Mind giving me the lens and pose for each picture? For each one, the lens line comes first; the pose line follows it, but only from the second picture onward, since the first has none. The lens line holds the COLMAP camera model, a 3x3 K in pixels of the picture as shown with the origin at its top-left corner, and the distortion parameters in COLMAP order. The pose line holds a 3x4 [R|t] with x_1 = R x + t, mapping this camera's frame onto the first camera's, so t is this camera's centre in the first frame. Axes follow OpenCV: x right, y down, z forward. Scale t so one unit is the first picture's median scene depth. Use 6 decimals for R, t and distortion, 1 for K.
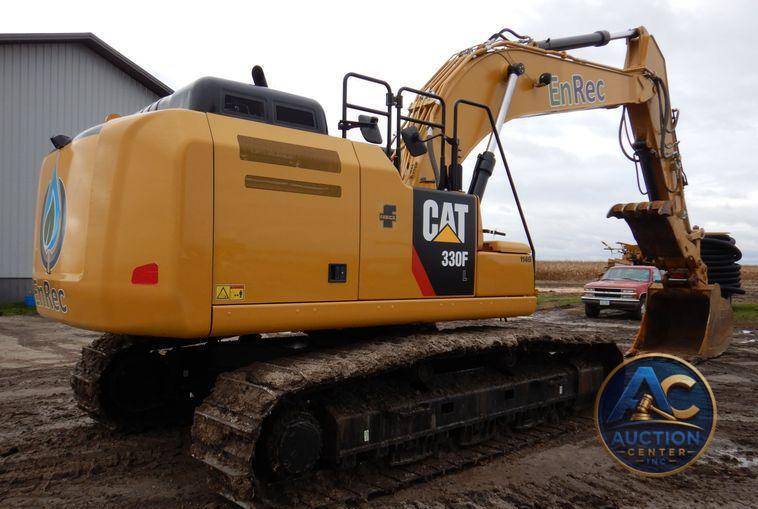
lens RADIAL K [[632.7, 0, 379.0], [0, 632.7, 254.5], [0, 0, 1]] dist [-0.009940, -0.000218]
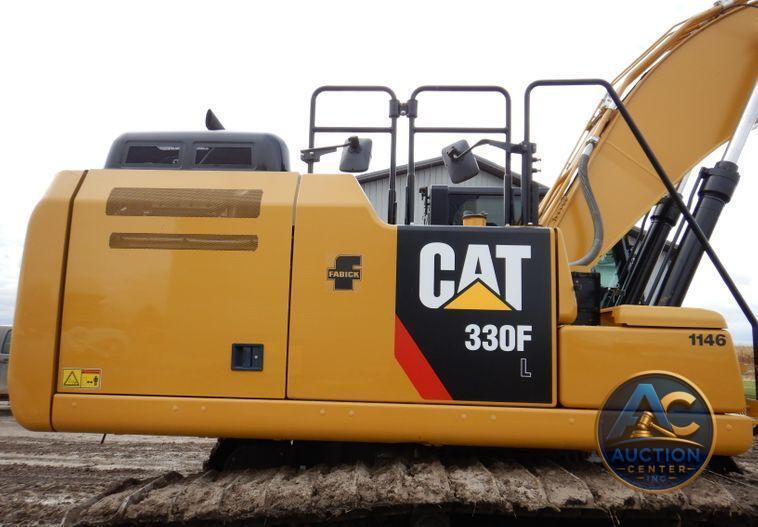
lens RADIAL K [[579.6, 0, 379.0], [0, 579.6, 263.5], [0, 0, 1]] dist [0.010562, 0.003526]
pose [[0.718523, -0.101092, -0.688117, 0.429553], [-0.001614, 0.989135, -0.147001, 0.018220], [0.695502, 0.106734, 0.710553, 0.551822]]
